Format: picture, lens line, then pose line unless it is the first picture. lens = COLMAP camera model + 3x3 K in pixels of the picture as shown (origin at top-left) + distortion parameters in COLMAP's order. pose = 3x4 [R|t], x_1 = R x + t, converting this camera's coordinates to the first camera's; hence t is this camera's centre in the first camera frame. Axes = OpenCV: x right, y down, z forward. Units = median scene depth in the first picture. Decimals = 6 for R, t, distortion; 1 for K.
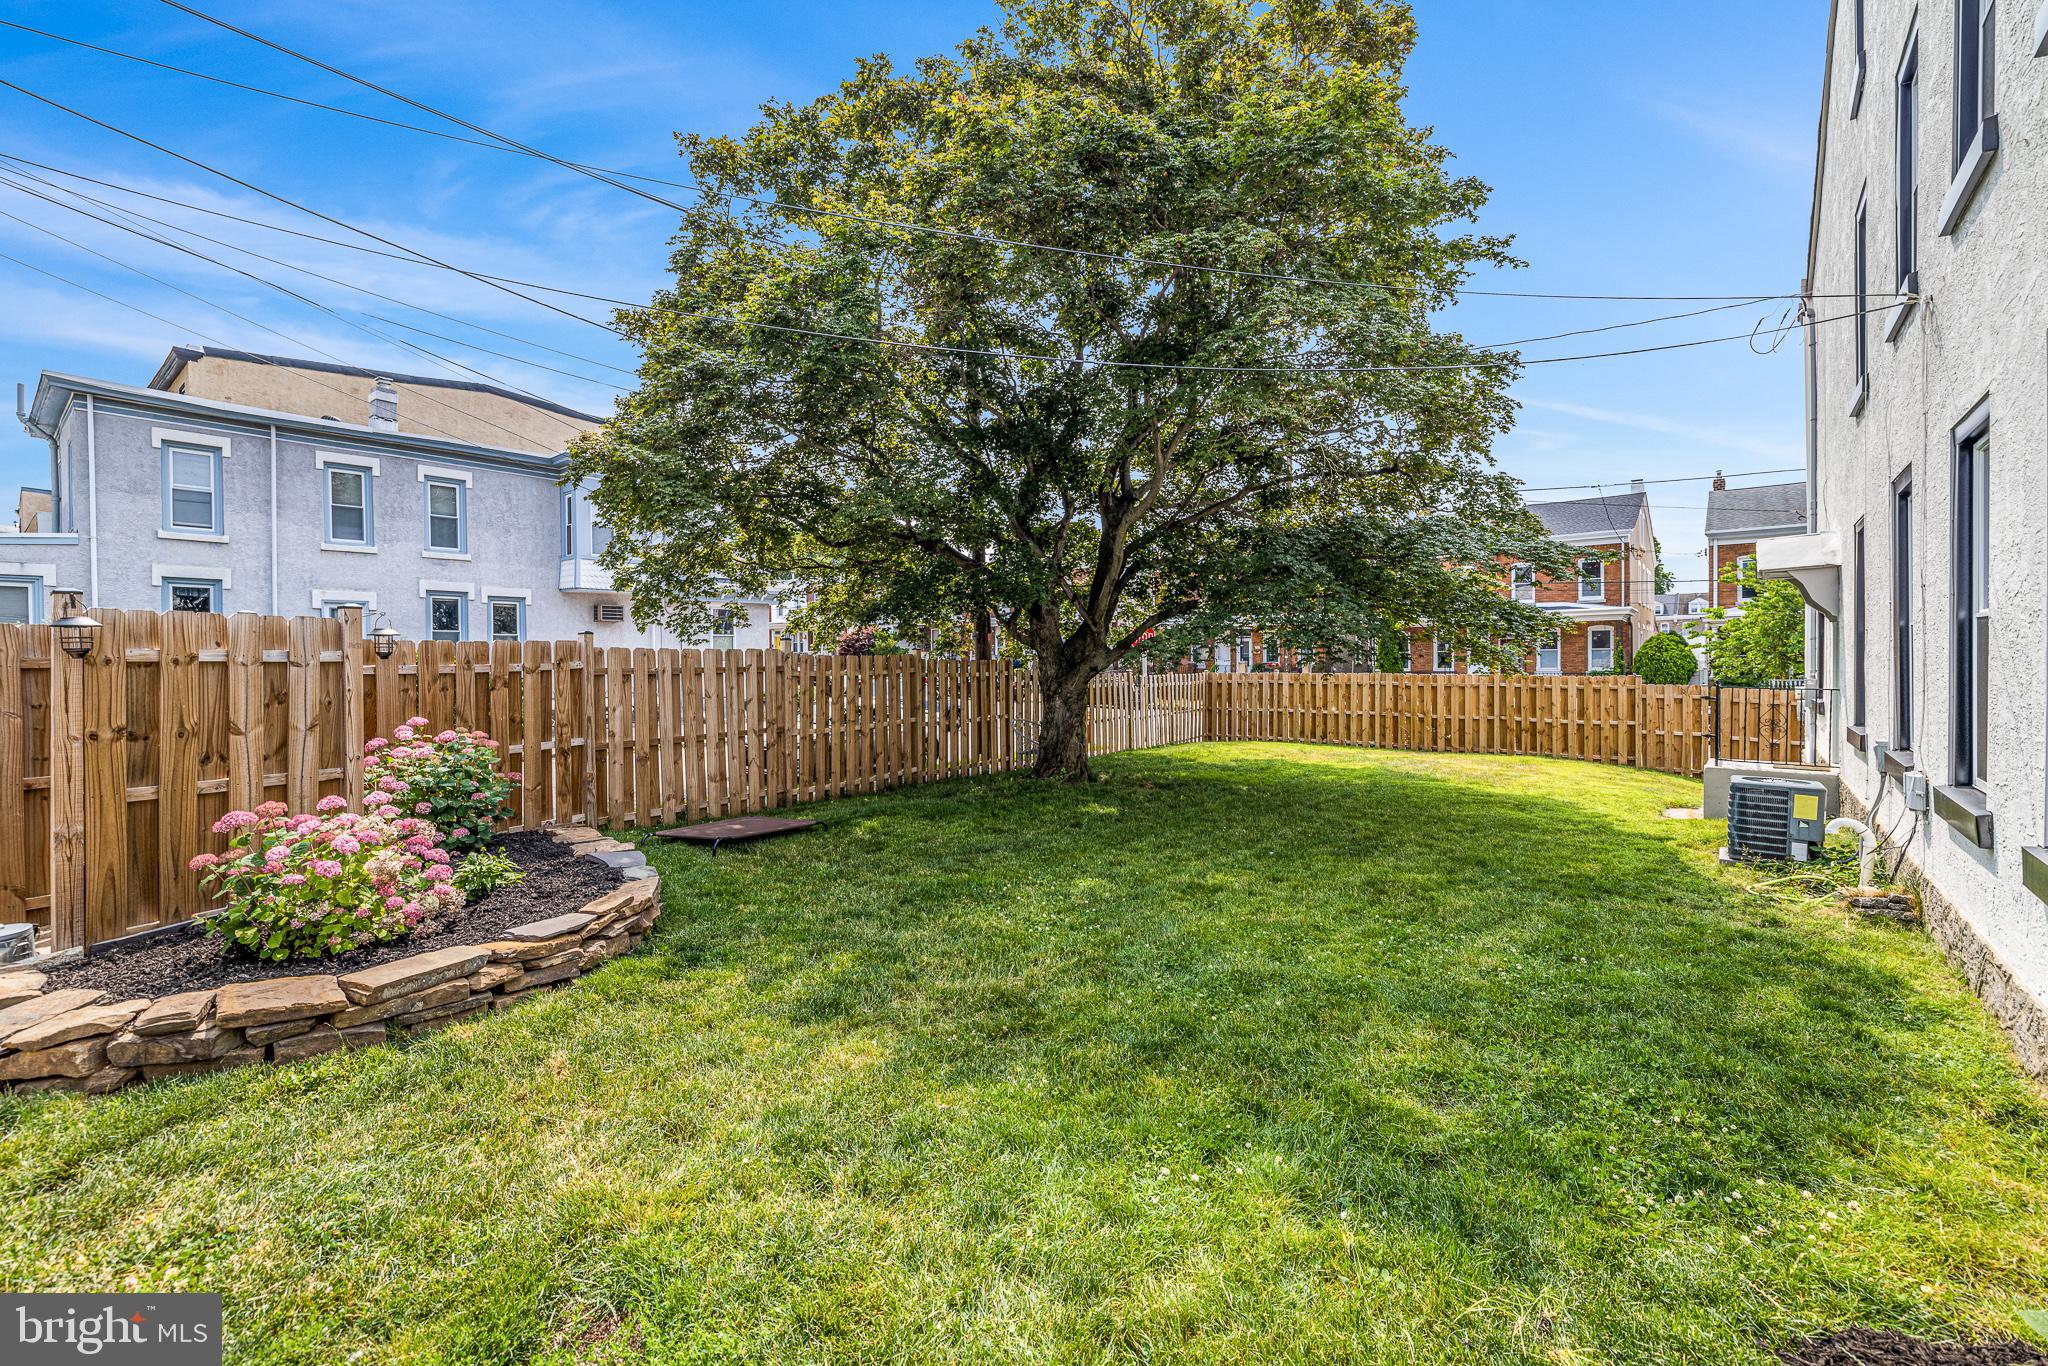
lens RADIAL K [[904.9, 0, 1024.0], [0, 904.9, 683.0], [0, 0, 1]] dist [0.000117, -0.000006]
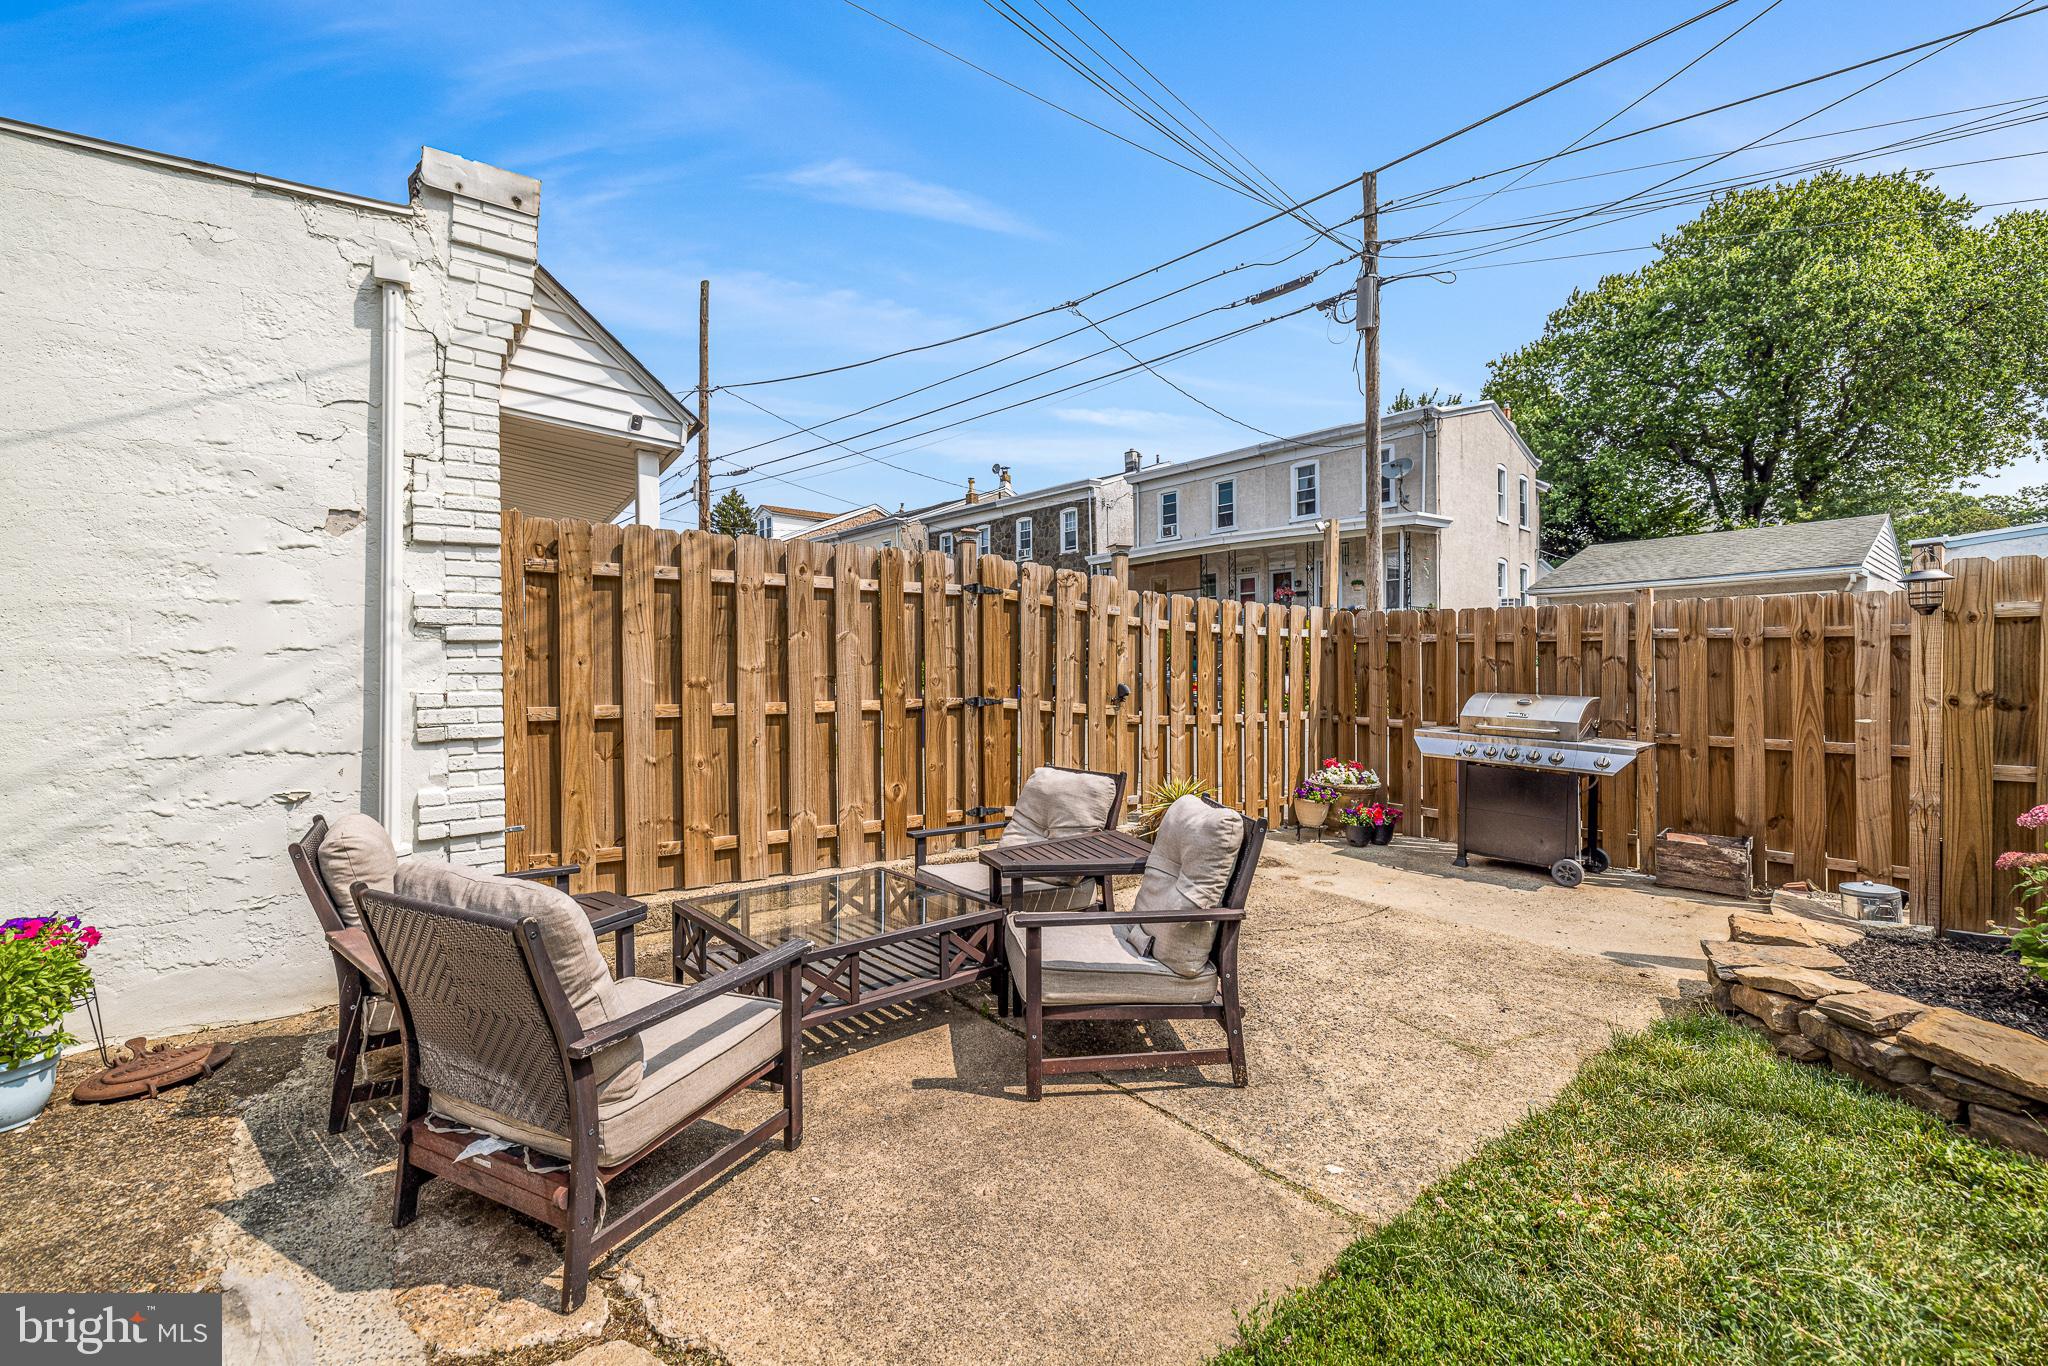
lens RADIAL K [[904.9, 0, 1024.0], [0, 904.9, 683.0], [0, 0, 1]] dist [0.000117, -0.000006]
pose [[-0.305179, 0.028212, -0.951877, 0.117209], [-0.010018, 0.999411, 0.032833, 0.020293], [0.952242, 0.019555, -0.304717, 0.390675]]
